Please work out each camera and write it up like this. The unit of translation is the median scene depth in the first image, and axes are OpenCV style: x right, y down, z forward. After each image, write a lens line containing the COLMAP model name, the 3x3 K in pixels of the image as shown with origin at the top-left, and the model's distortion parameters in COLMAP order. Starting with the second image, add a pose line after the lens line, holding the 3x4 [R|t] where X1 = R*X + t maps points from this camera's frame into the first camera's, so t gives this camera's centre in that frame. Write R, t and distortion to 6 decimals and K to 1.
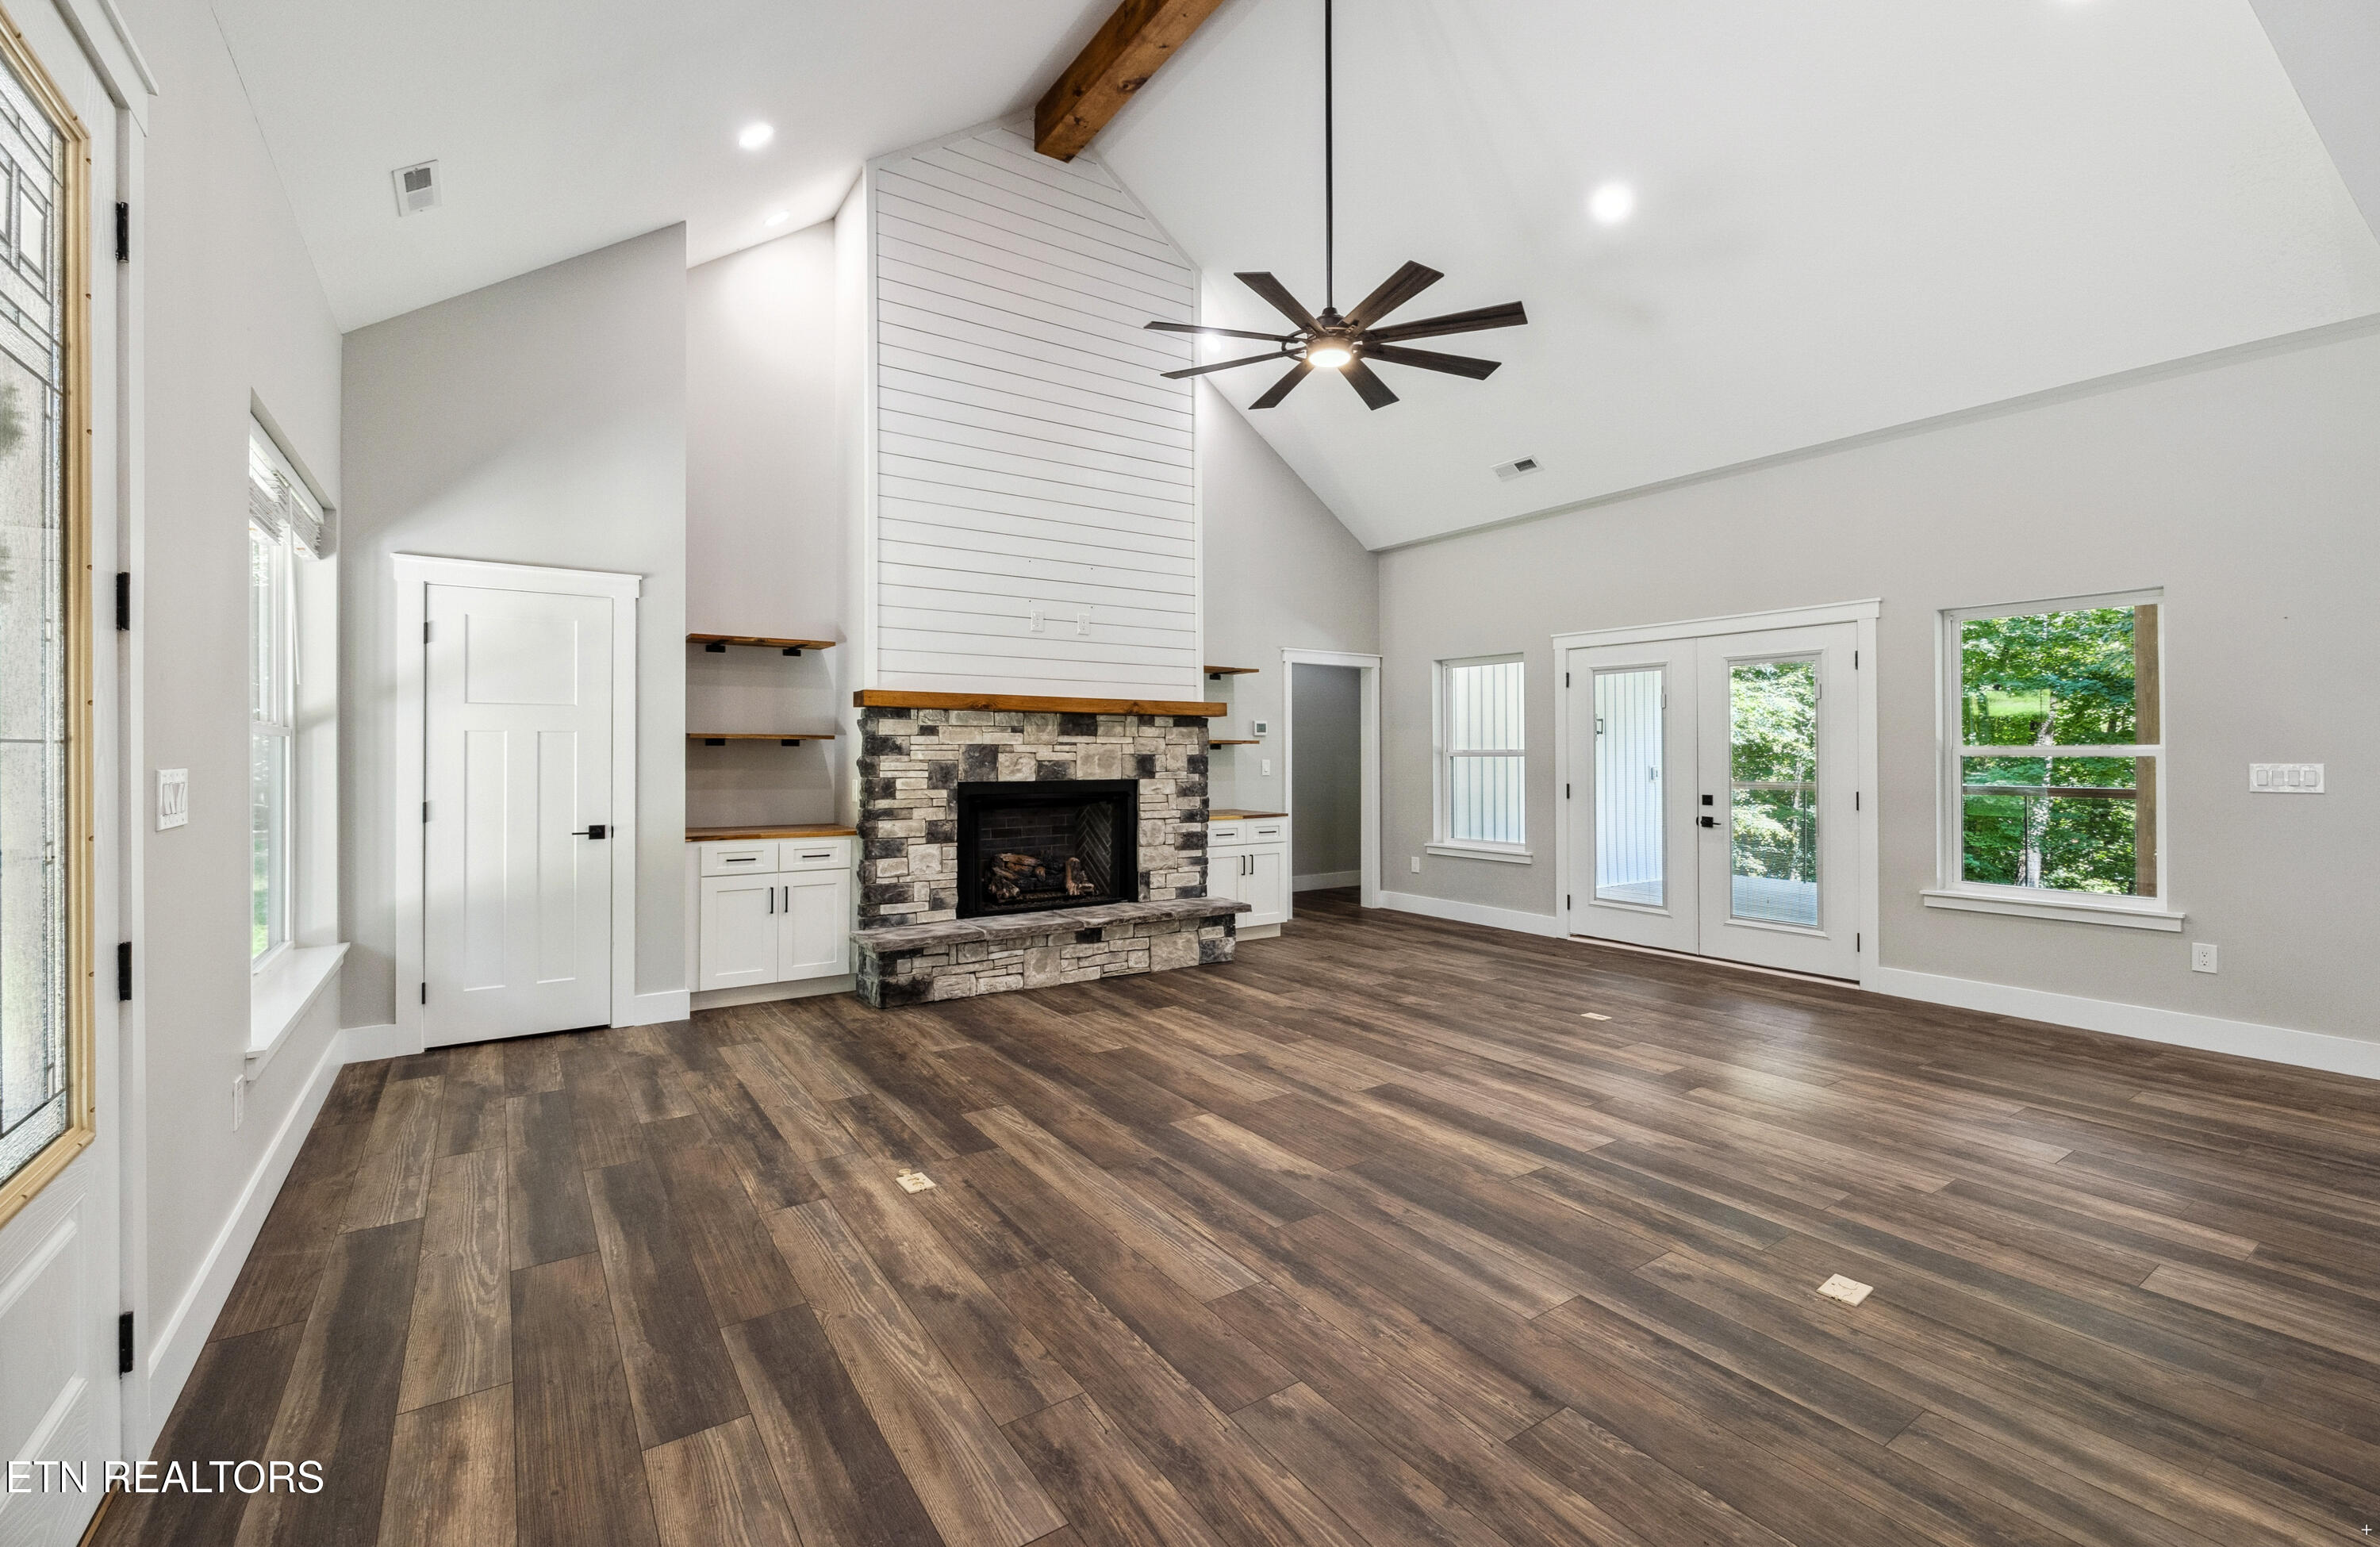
lens RADIAL K [[1019.8, 0, 1170.8], [0, 1019.8, 738.2], [0, 0, 1]] dist [0.001724, -0.000893]
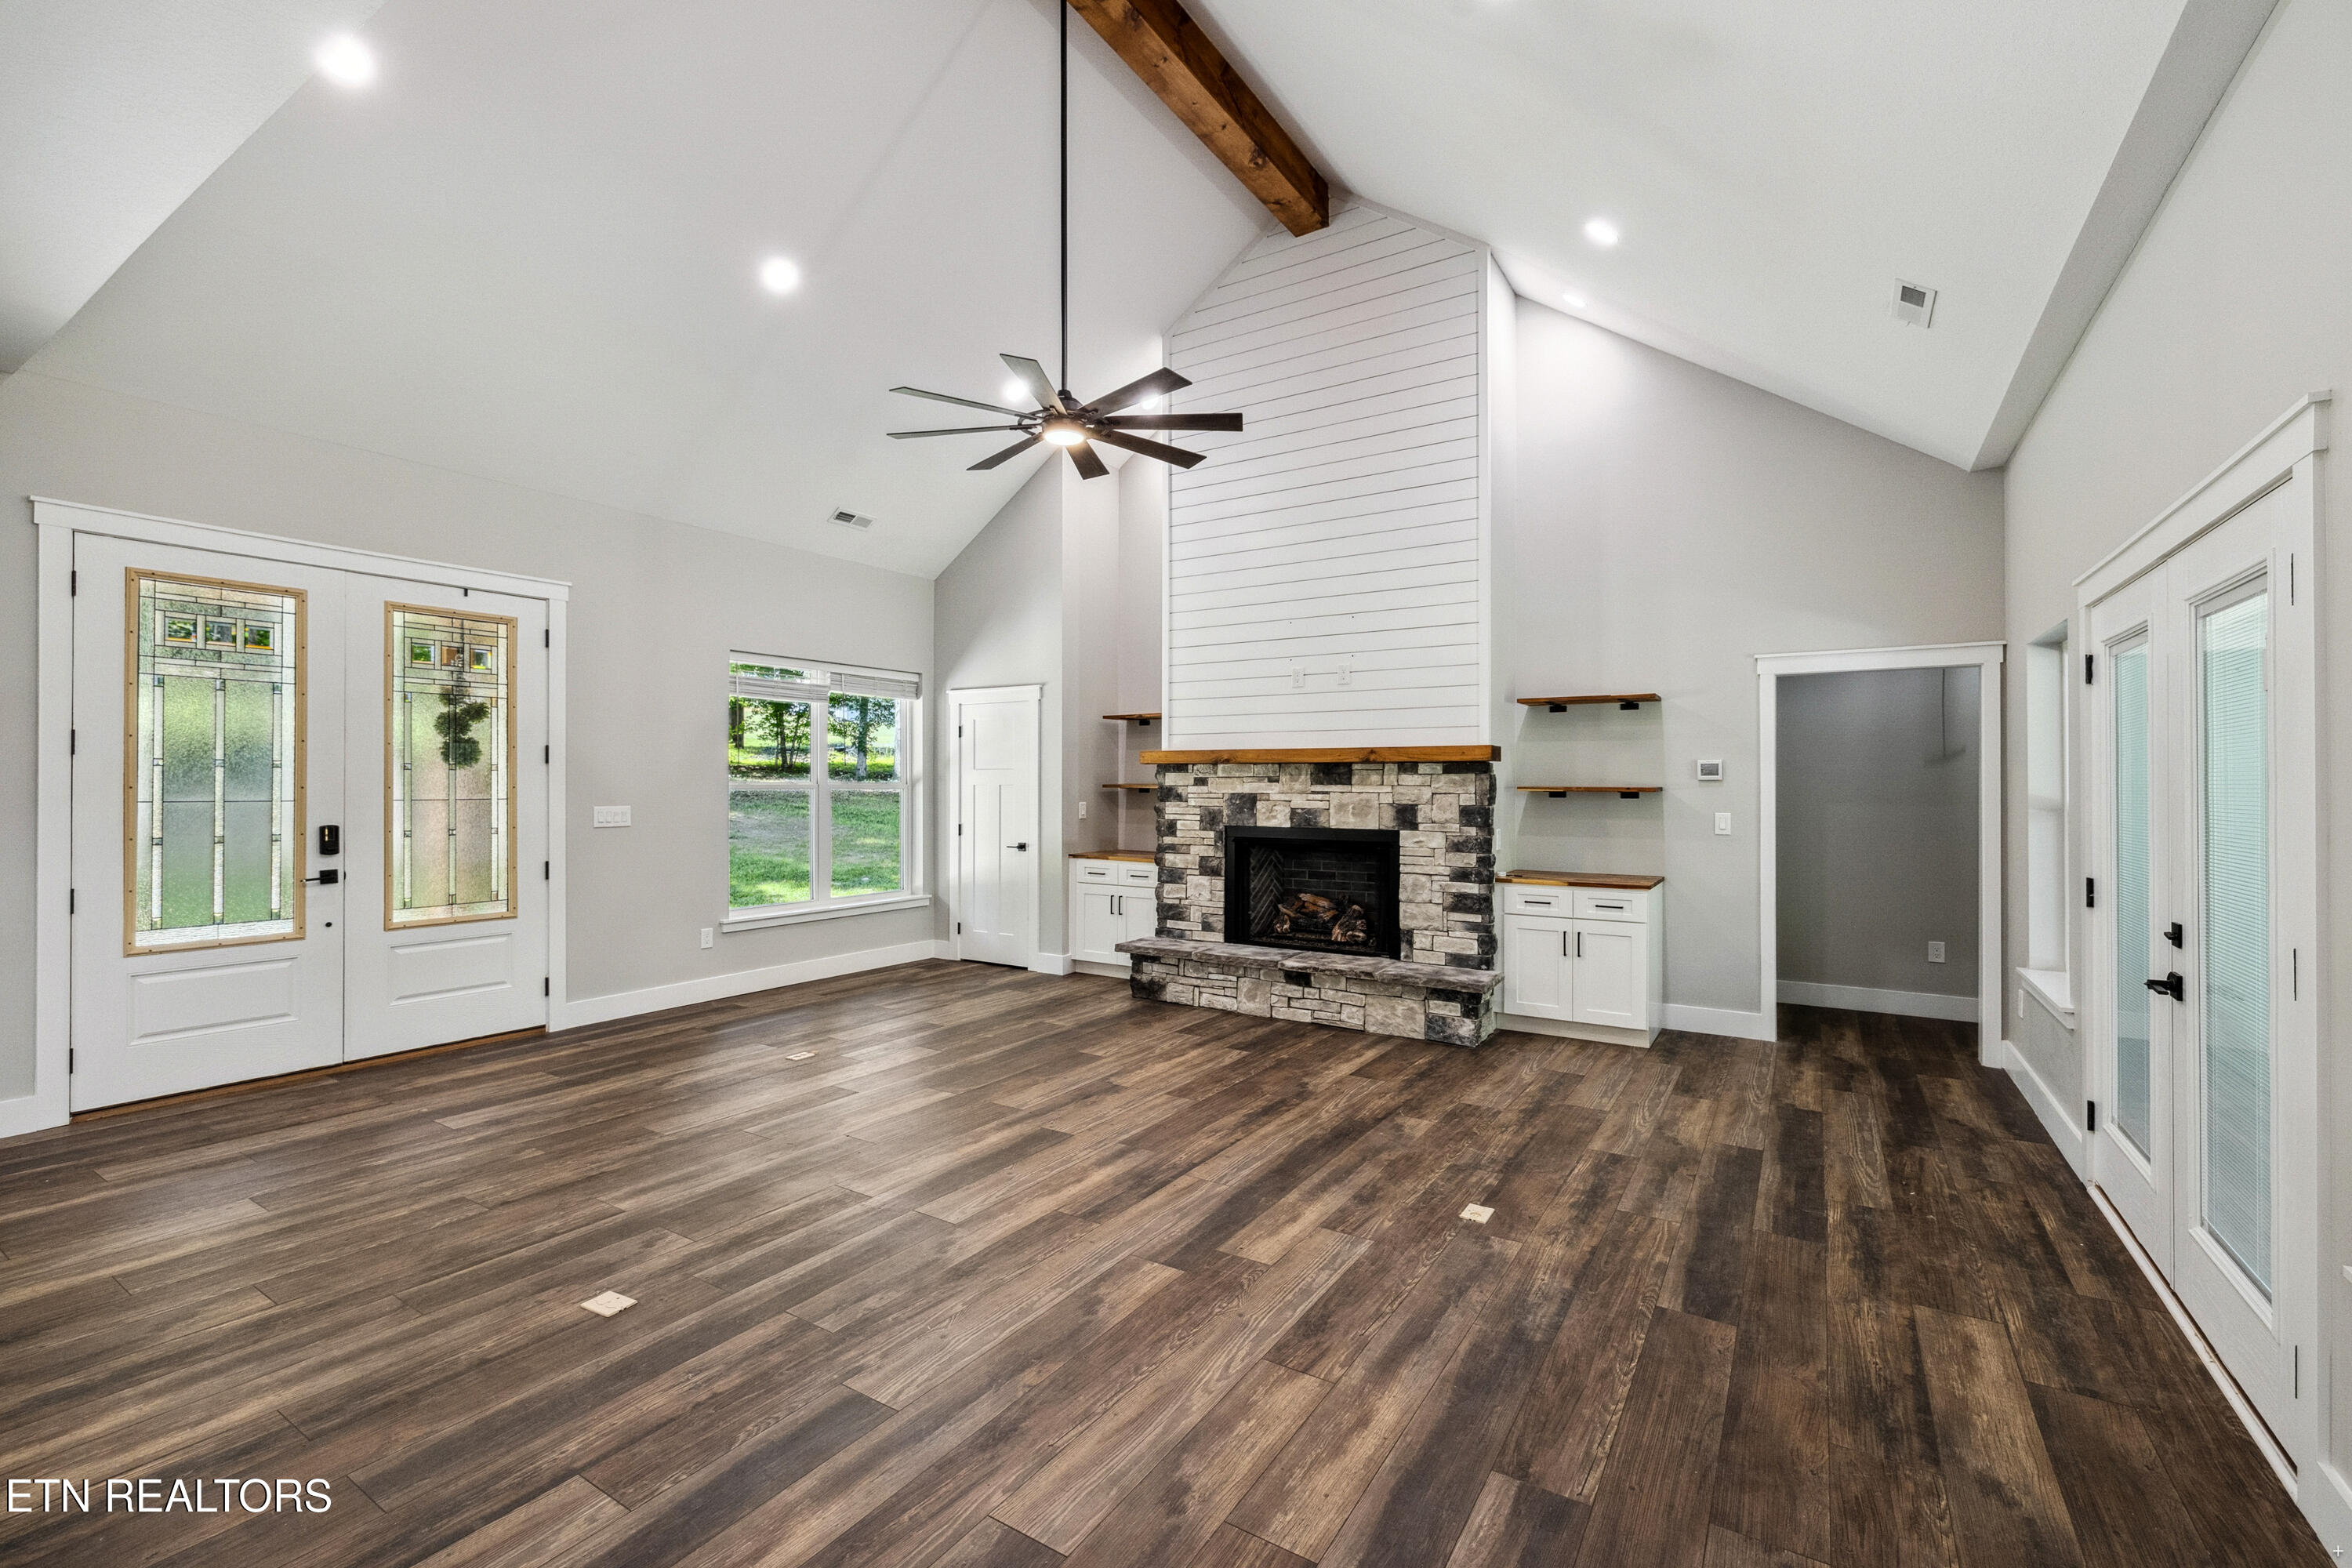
lens RADIAL K [[999.3, 0, 1168.9], [0, 999.3, 781.5], [0, 0, 1]] dist [-0.001921, 0.000612]
pose [[0.391688, -0.002417, -0.920095, 0.797845], [0.011418, 0.999932, 0.002234, -0.010308], [0.920027, -0.011380, 0.391689, 0.478564]]
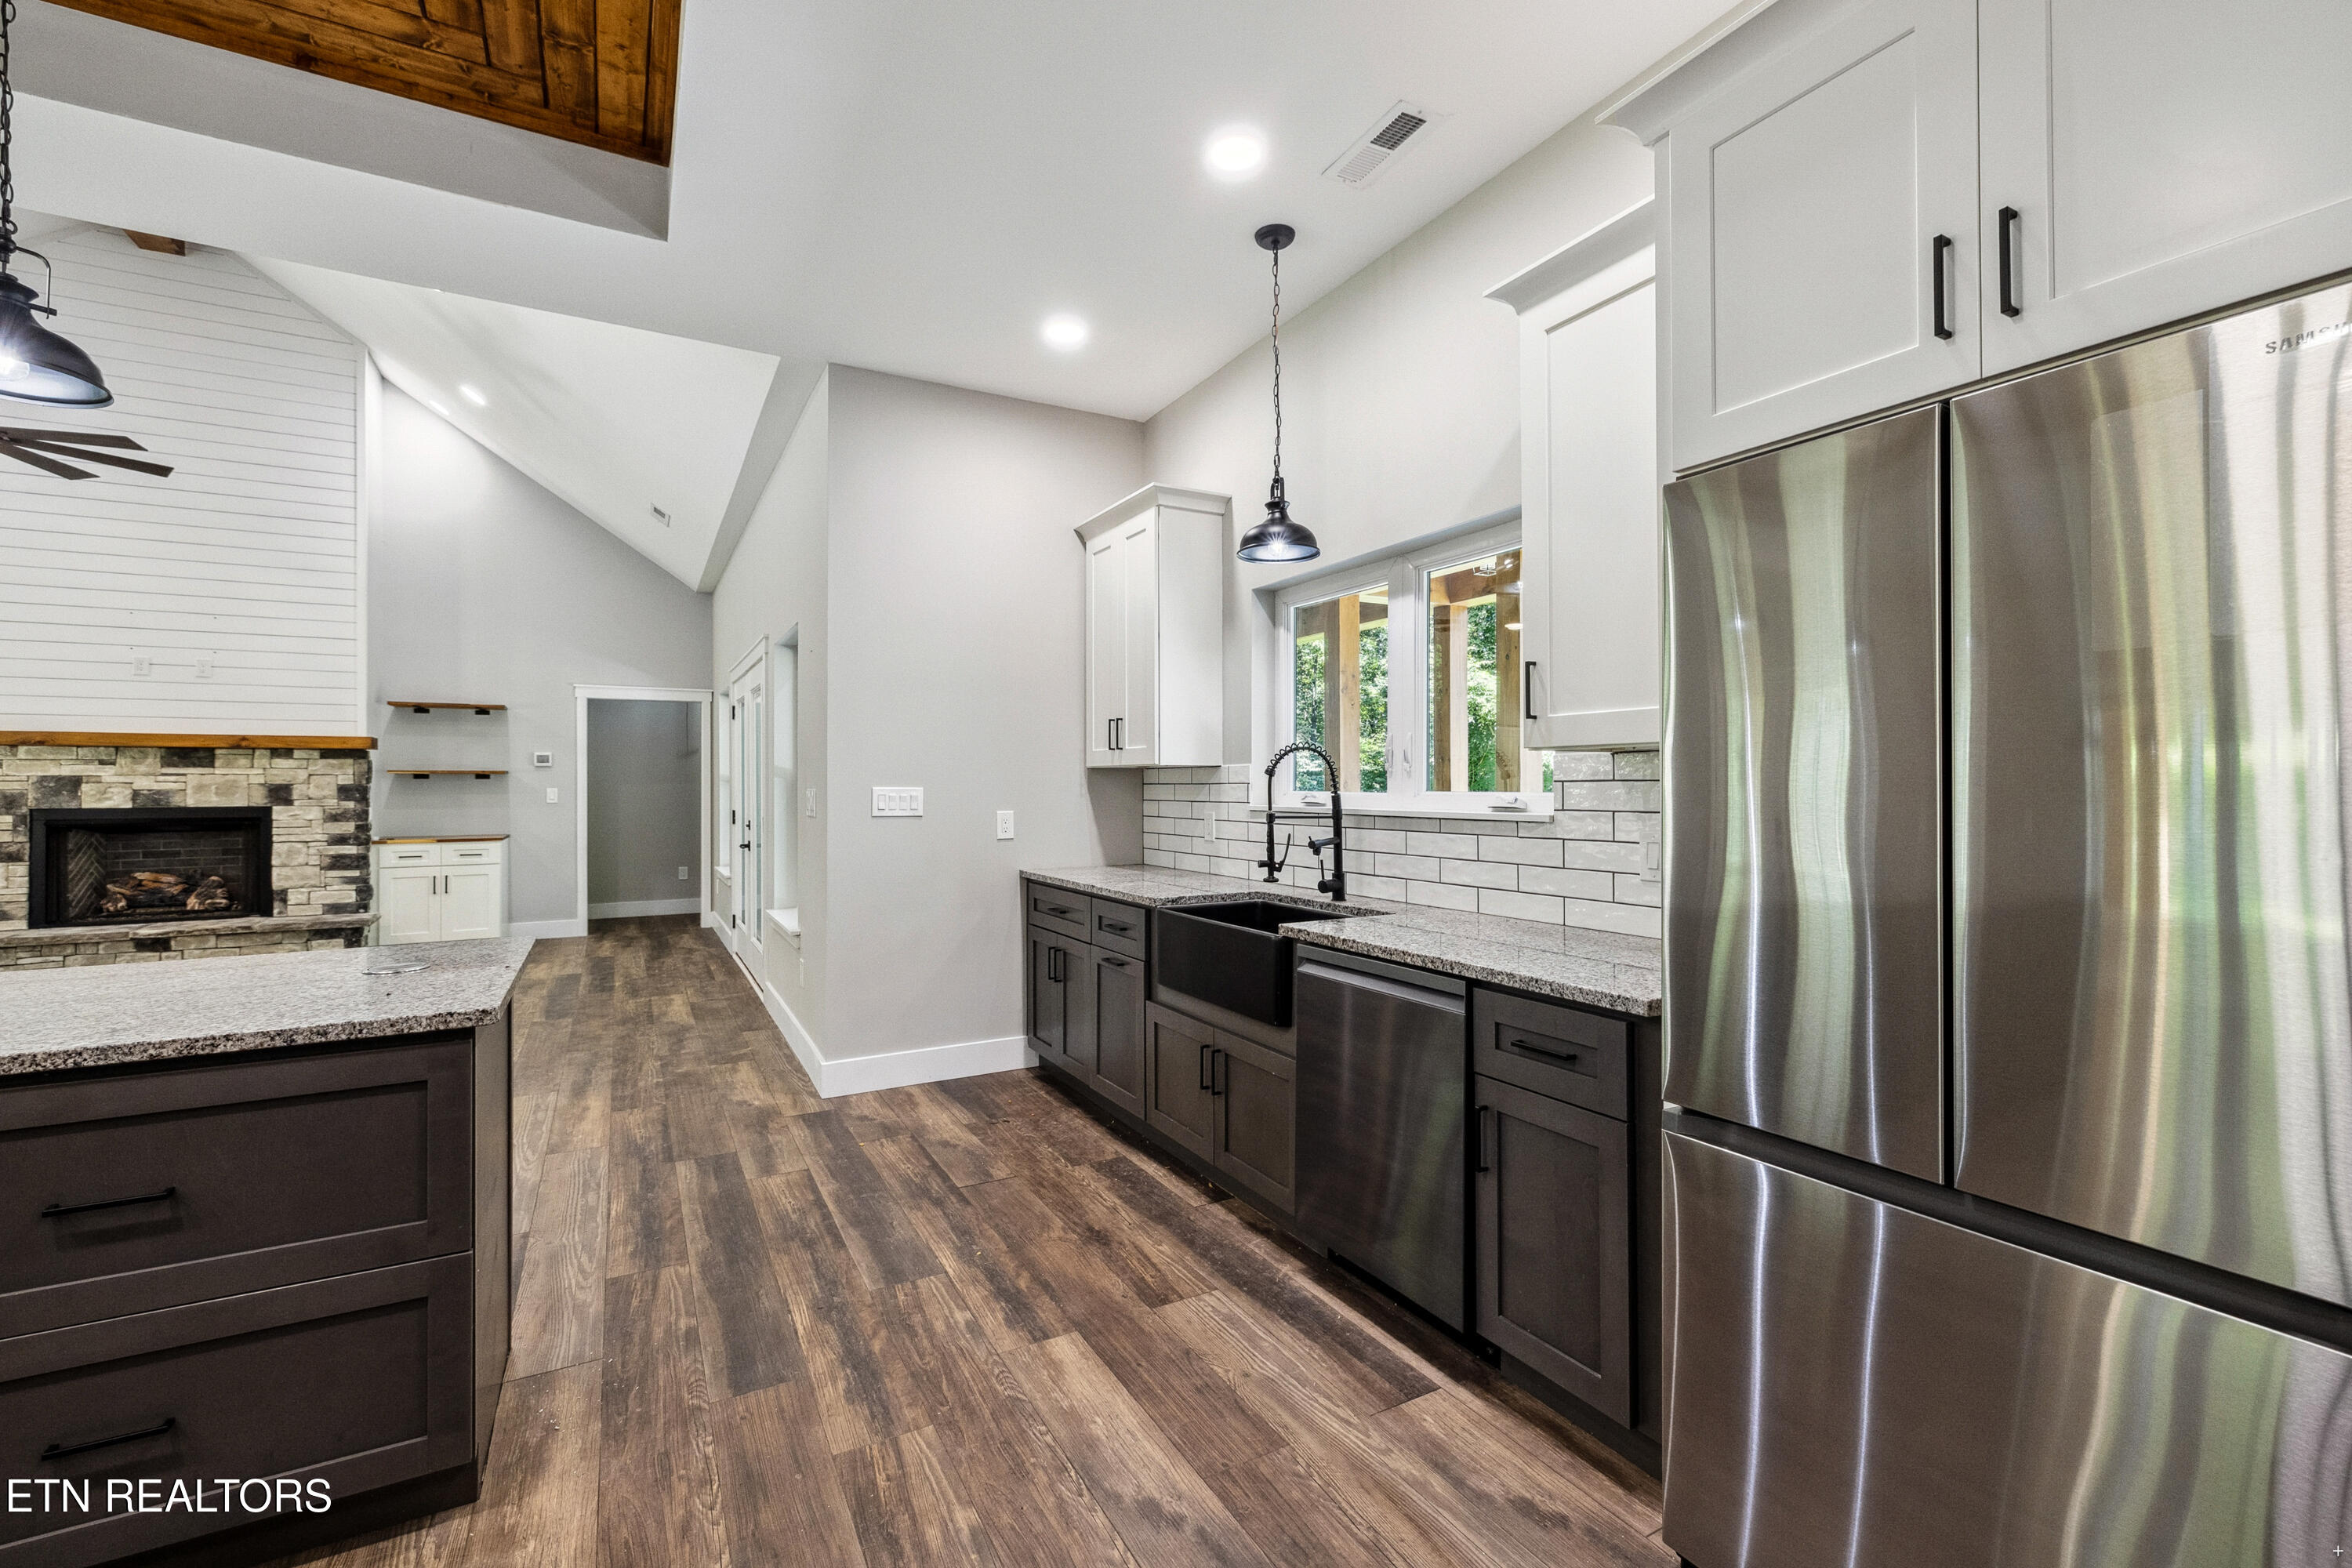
lens RADIAL K [[999.3, 0, 1160.4], [0, 999.3, 776.6], [0, 0, 1]] dist [-0.001921, 0.000612]
pose [[0.995448, -0.004134, -0.095221, 1.121836], [0.004918, 0.999956, 0.007996, 0.004269], [0.095184, -0.008428, 0.995424, 0.011331]]
